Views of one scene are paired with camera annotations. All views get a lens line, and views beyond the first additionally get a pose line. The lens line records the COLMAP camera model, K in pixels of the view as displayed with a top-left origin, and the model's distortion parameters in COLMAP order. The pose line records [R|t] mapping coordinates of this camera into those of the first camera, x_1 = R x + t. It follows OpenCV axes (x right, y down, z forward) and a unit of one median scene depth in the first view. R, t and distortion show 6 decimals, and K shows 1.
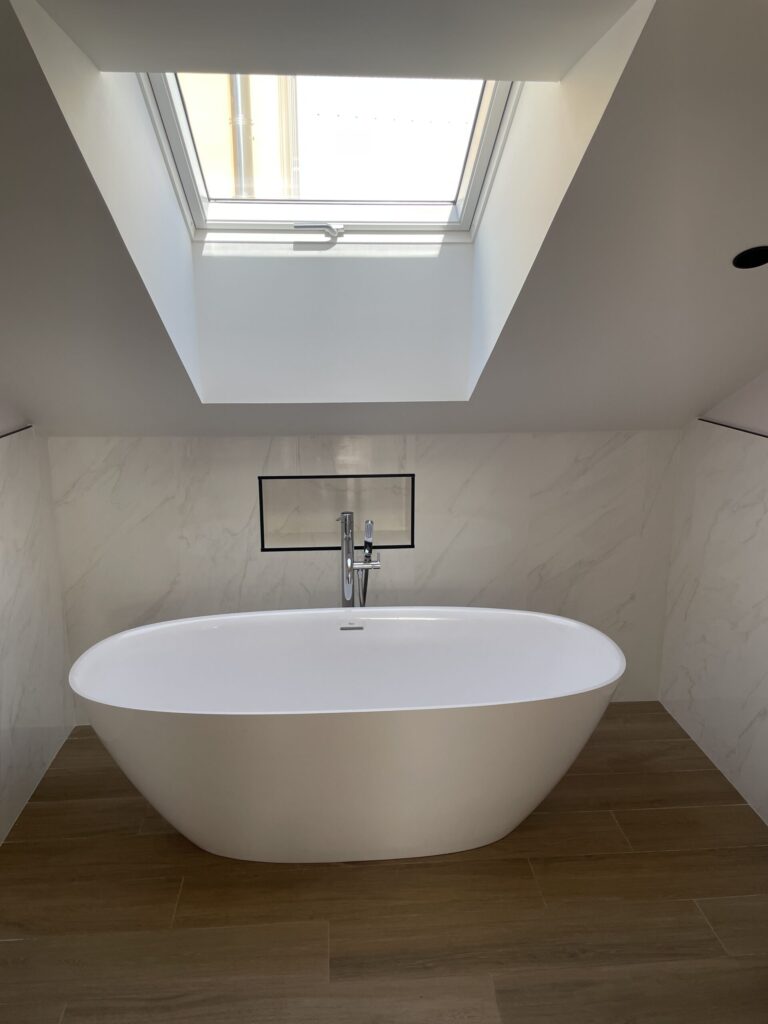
lens RADIAL K [[768.6, 0, 391.8], [0, 768.6, 505.9], [0, 0, 1]] dist [0.043361, -0.058803]
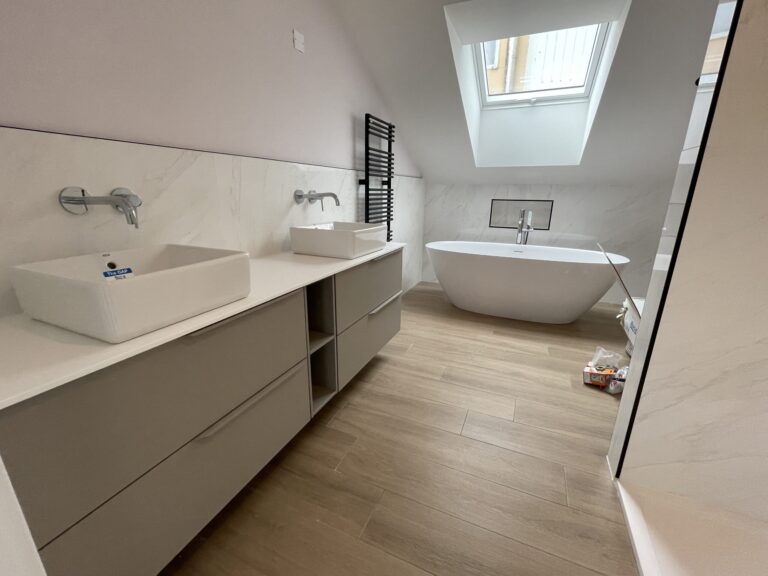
lens RADIAL K [[330.9, 0, 382.8], [0, 330.9, 288.5], [0, 0, 1]] dist [-0.013067, 0.000291]
pose [[0.875027, 0.143929, -0.462182, 0.088640], [-0.120053, 0.989470, 0.080843, 0.250616], [0.468951, -0.015254, 0.883092, -0.281696]]
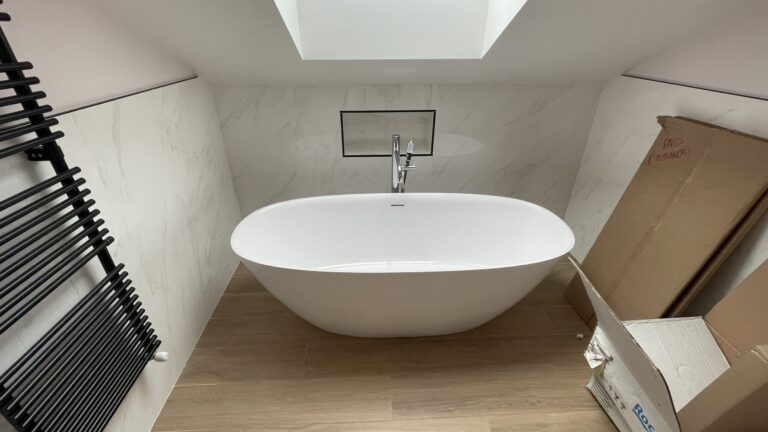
lens RADIAL K [[330.0, 0, 384.6], [0, 330.0, 215.9], [0, 0, 1]] dist [-0.007760, 0.000395]
pose [[0.999532, 0.016314, -0.025889, -0.060017], [-0.008723, 0.962836, 0.269946, -0.014282], [0.029331, -0.269594, 0.962527, 0.283121]]
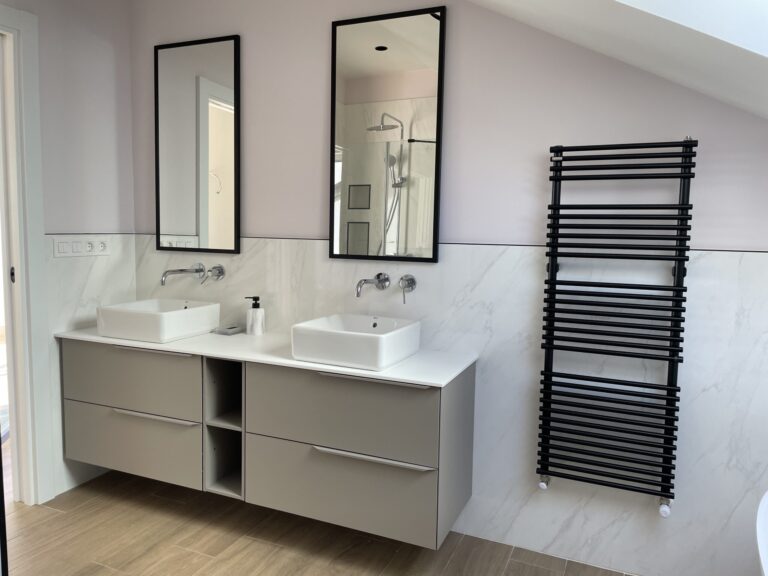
lens RADIAL K [[576.5, 0, 386.0], [0, 576.5, 285.4], [0, 0, 1]] dist [0.043361, -0.058803]
pose [[-0.474391, 0.072222, -0.877347, 0.402219], [-0.224148, 0.953871, 0.199720, -0.029277], [0.851300, 0.291401, -0.436319, 0.608559]]
